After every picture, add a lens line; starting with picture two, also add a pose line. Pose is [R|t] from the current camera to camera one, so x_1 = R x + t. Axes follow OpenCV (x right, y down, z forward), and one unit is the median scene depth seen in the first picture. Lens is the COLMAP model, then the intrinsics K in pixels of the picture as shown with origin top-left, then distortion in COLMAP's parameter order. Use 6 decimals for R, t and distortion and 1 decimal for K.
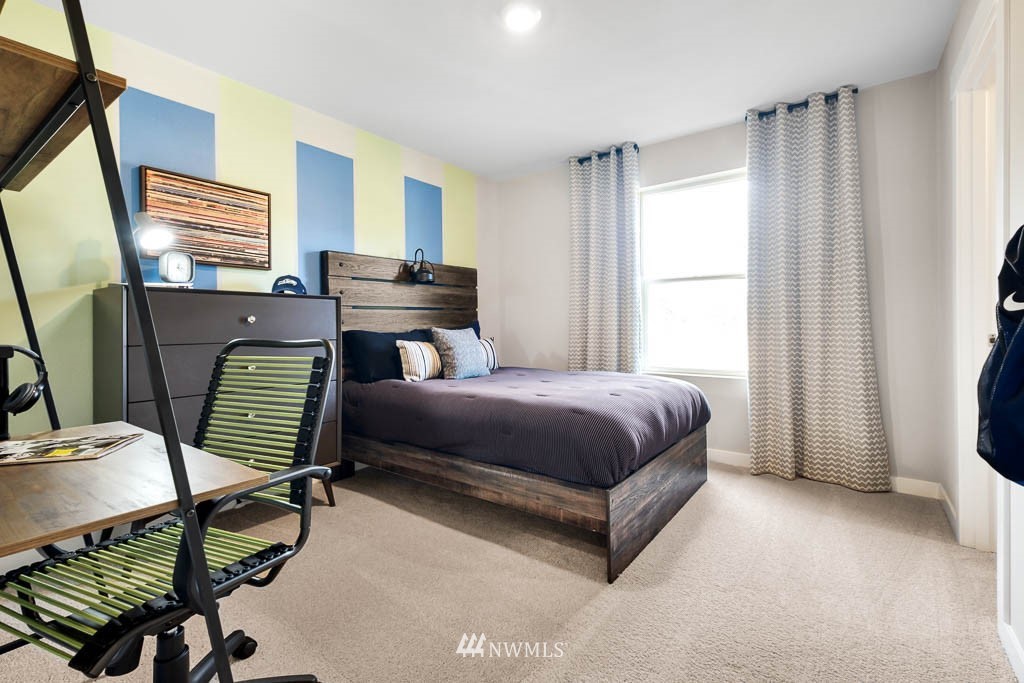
lens RADIAL K [[461.1, 0, 494.9], [0, 461.1, 323.6], [0, 0, 1]] dist [0.000994, 0.000311]
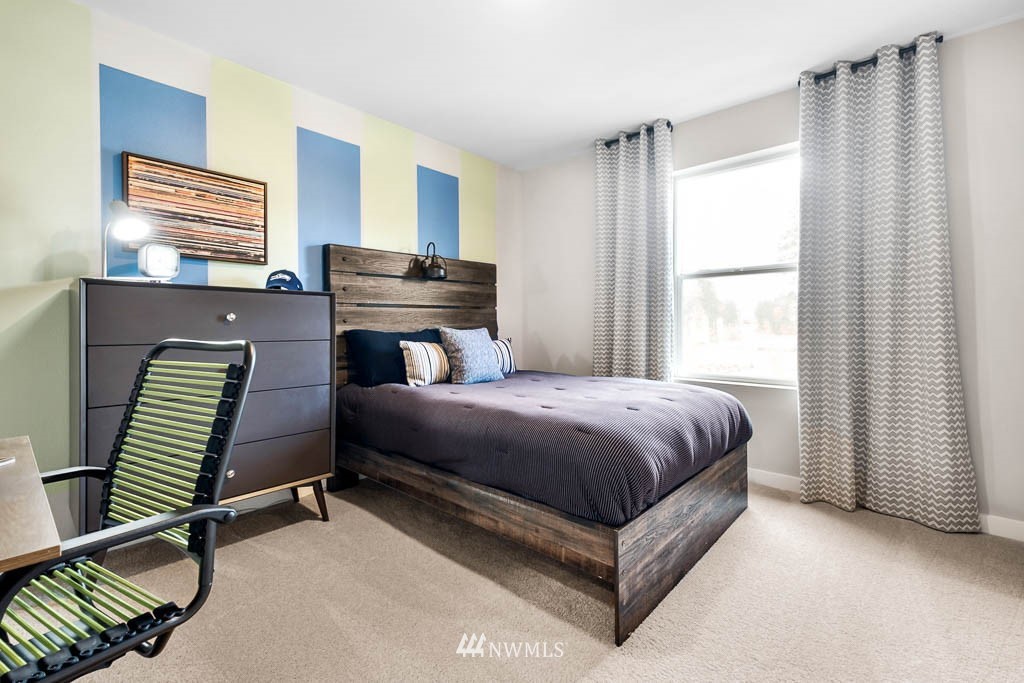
lens RADIAL K [[448.6, 0, 510.1], [0, 448.6, 326.3], [0, 0, 1]] dist [0.001463, -0.000066]
pose [[0.997578, 0.005923, -0.069307, 0.076392], [-0.005451, 0.999961, 0.007000, -0.000265], [0.069346, -0.006605, 0.997571, 0.140059]]
